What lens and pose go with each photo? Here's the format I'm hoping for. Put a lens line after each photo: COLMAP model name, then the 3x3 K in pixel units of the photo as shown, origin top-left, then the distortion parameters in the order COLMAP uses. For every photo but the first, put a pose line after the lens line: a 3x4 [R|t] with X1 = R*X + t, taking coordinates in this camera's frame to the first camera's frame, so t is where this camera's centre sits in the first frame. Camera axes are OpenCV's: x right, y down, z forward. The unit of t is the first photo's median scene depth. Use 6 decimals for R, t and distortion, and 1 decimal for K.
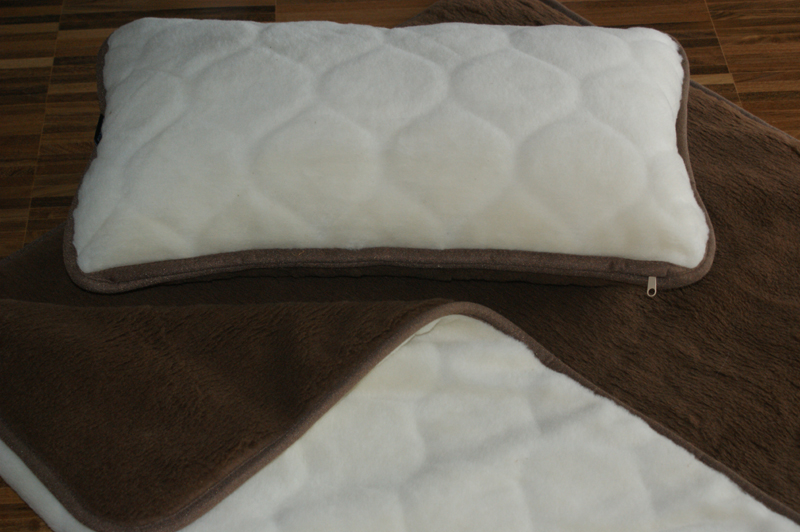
lens RADIAL K [[1511.3, 0, 397.6], [0, 1511.3, 265.6], [0, 0, 1]] dist [-0.019656, 0.000000]
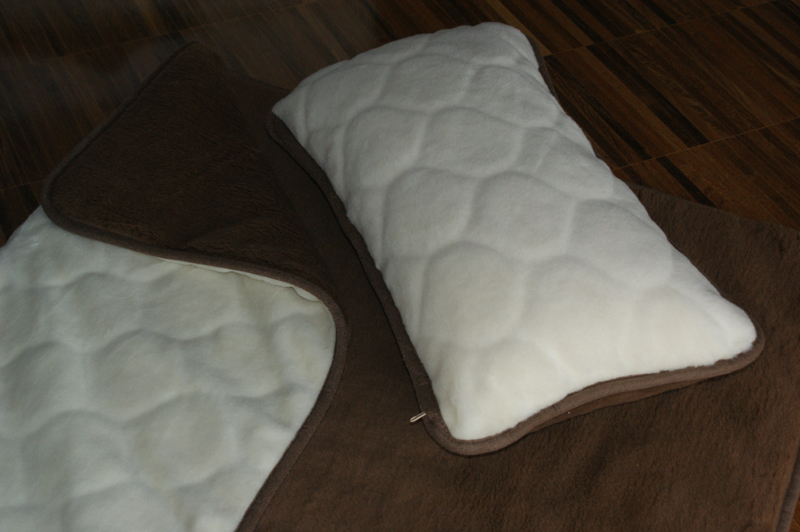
lens RADIAL K [[1444.5, 0, 401.1], [0, 1444.5, 267.6], [0, 0, 1]] dist [-0.041419, 0.000000]
pose [[0.369088, 0.623872, -0.688882, 0.773054], [-0.676336, 0.688680, 0.261322, -0.302872], [0.637450, 0.369465, 0.676131, 0.289468]]
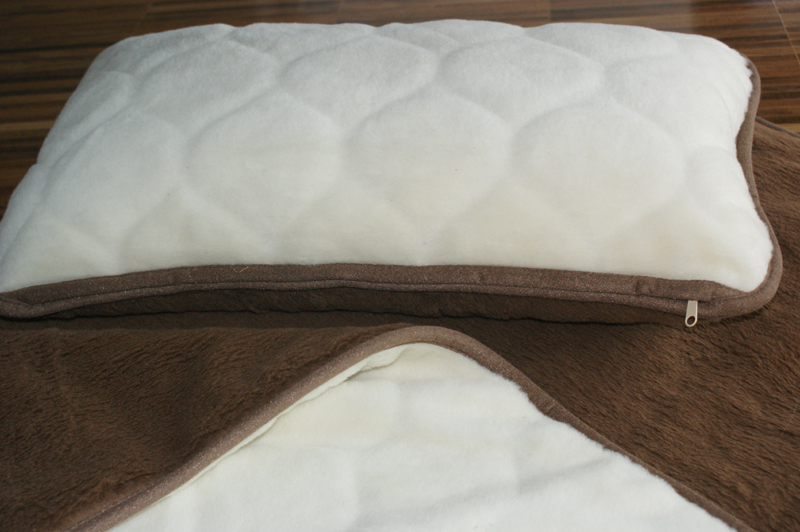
lens RADIAL K [[1252.5, 0, 398.6], [0, 1252.5, 265.0], [0, 0, 1]] dist [-0.043351, 0.000000]
pose [[0.986141, 0.007264, -0.165753, 0.127119], [-0.036040, 0.984565, -0.171269, 0.100584], [0.161950, 0.174869, 0.971181, 0.370814]]
